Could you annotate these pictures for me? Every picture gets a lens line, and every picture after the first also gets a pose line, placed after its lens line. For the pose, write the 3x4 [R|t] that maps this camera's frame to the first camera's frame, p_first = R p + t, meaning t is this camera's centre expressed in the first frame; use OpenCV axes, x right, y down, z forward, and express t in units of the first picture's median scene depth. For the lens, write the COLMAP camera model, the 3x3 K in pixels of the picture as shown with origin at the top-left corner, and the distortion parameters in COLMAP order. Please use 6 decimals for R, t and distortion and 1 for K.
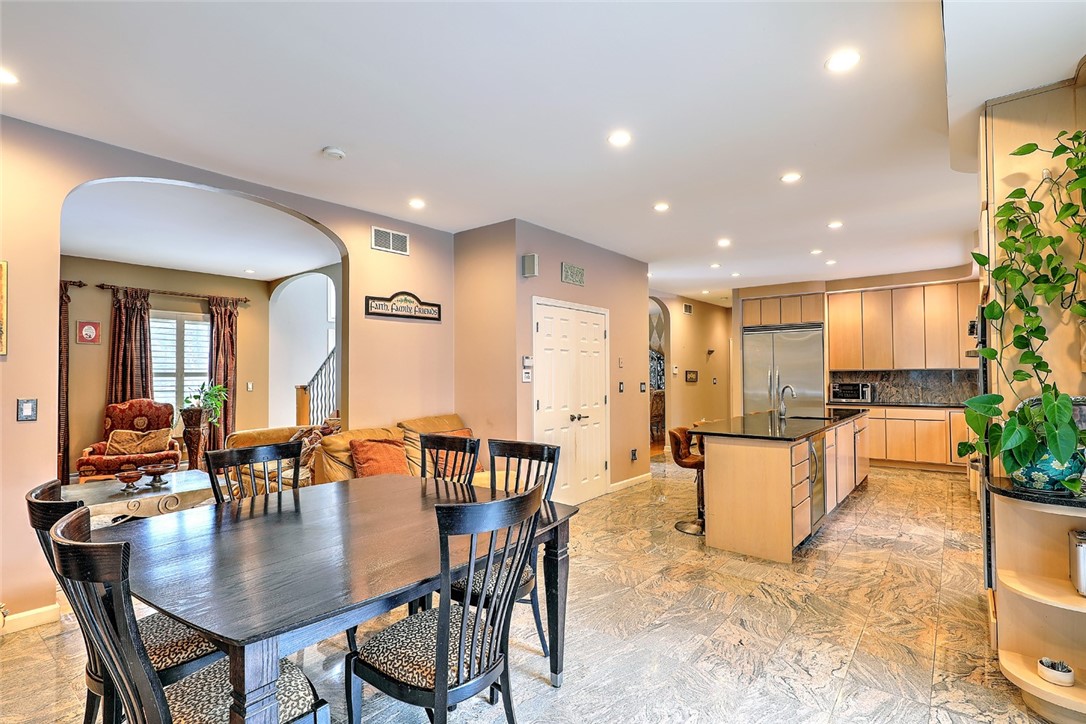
lens RADIAL K [[511.2, 0, 544.2], [0, 511.2, 365.7], [0, 0, 1]] dist [-0.000277, 0.001255]
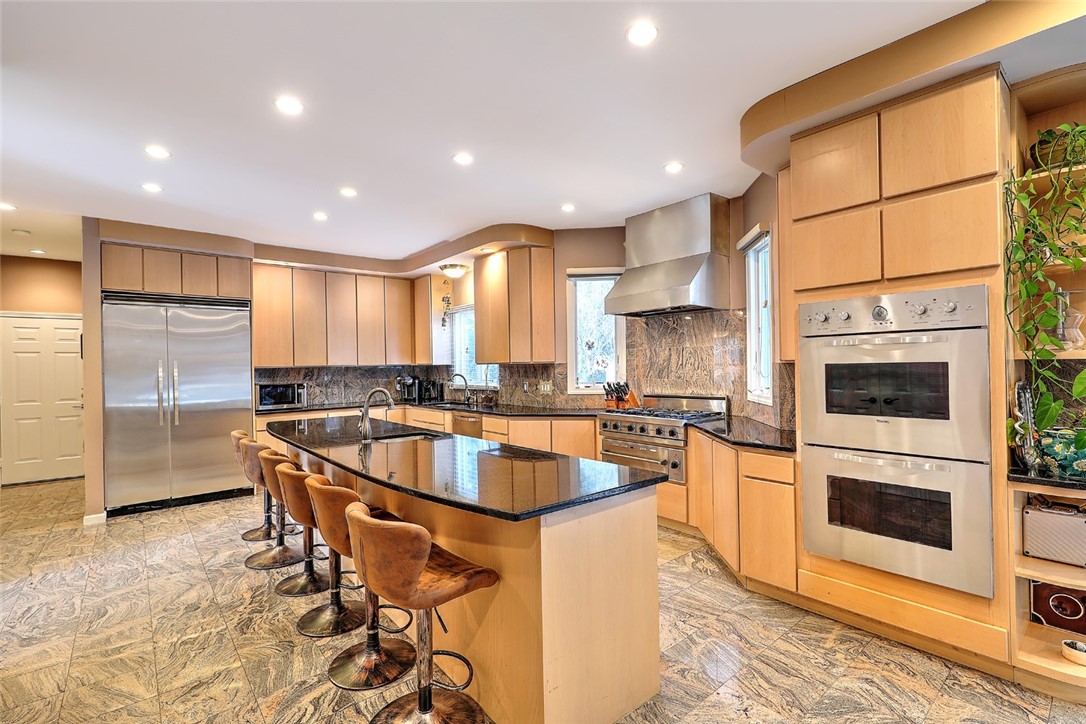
lens RADIAL K [[485.6, 0, 541.6], [0, 485.6, 364.5], [0, 0, 1]] dist [0.002124, -0.000816]
pose [[0.192836, 0.004740, 0.981219, -0.049347], [-0.001794, 0.999988, -0.004478, 0.008698], [-0.981229, -0.000897, 0.192843, 0.553350]]
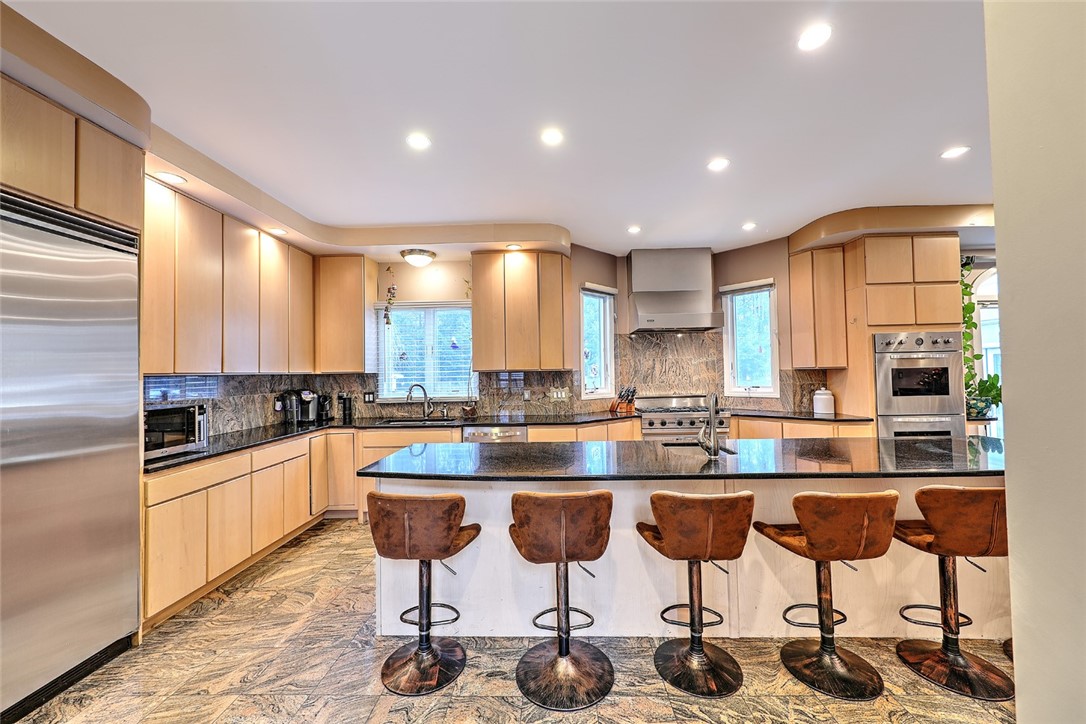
lens RADIAL K [[411.8, 0, 543.3], [0, 411.8, 363.5], [0, 0, 1]] dist [0.002213, -0.000411]
pose [[-0.600994, 0.038436, 0.798329, 0.192024], [0.008708, 0.999099, -0.041547, 0.018979], [-0.799206, -0.018018, -0.600787, 1.113785]]
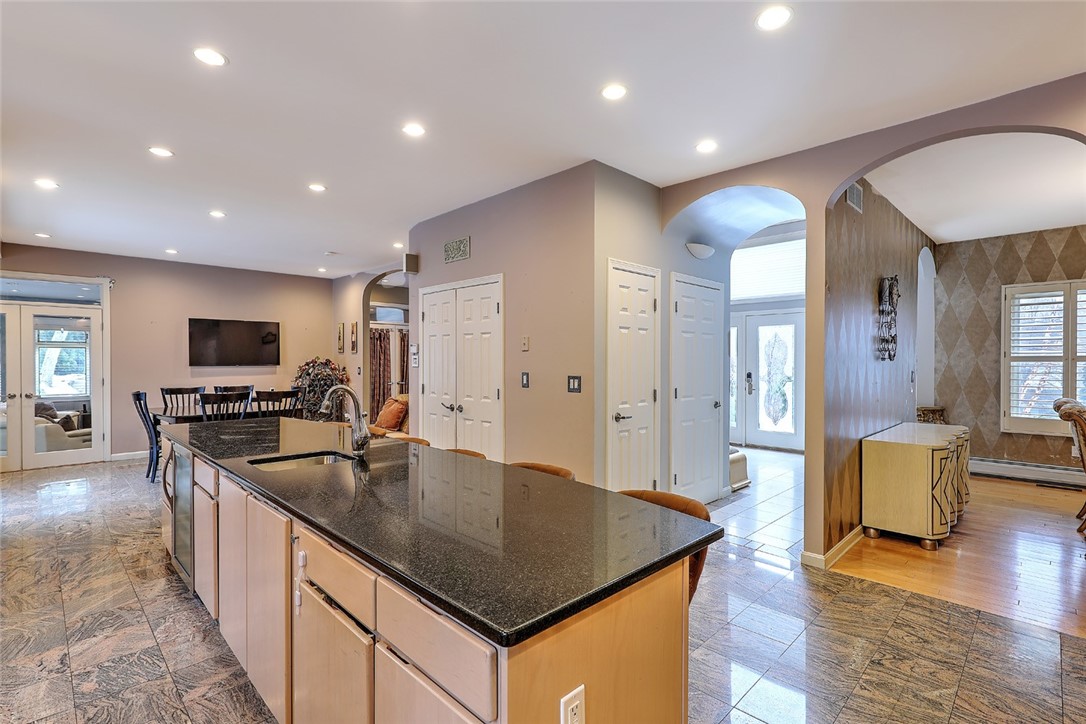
lens RADIAL K [[511.2, 0, 550.8], [0, 511.2, 361.6], [0, 0, 1]] dist [-0.000277, 0.001255]
pose [[-0.100592, 0.011585, -0.994860, 0.745609], [0.015284, 0.999832, 0.010097, 0.009704], [0.994810, -0.014190, -0.100752, 0.992493]]
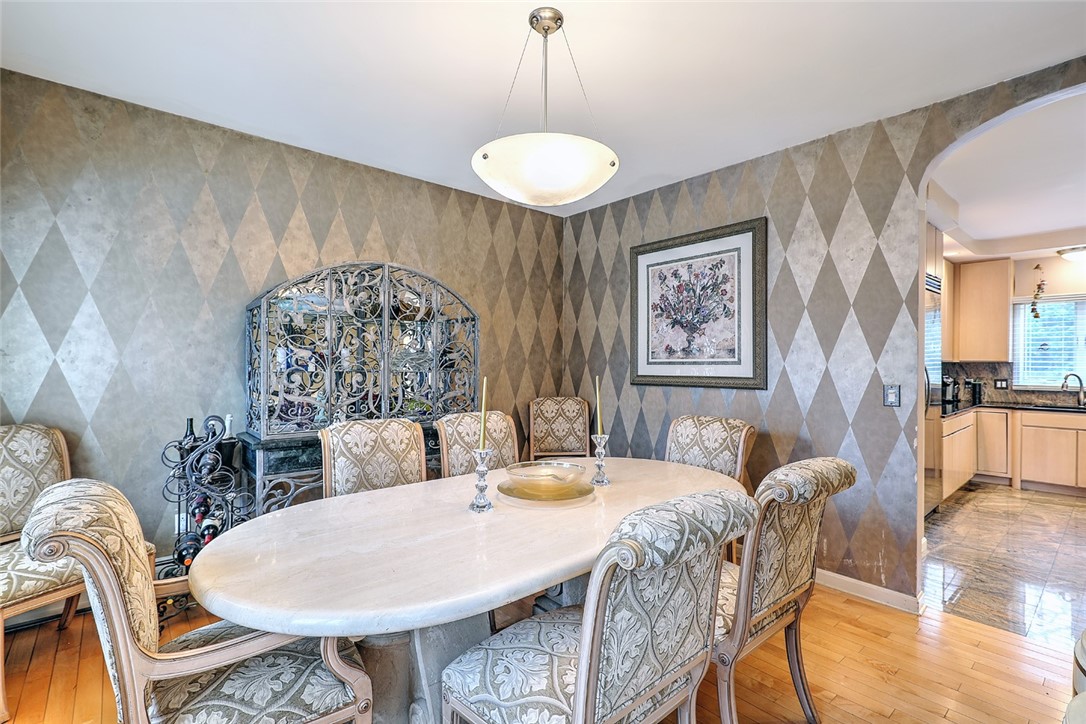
lens RADIAL K [[511.2, 0, 547.8], [0, 511.2, 363.4], [0, 0, 1]] dist [-0.000277, 0.001255]
pose [[0.174531, 0.003565, 0.984645, -0.154416], [-0.022086, 0.999756, 0.000295, 0.024404], [-0.984404, -0.021798, 0.174567, 1.585933]]
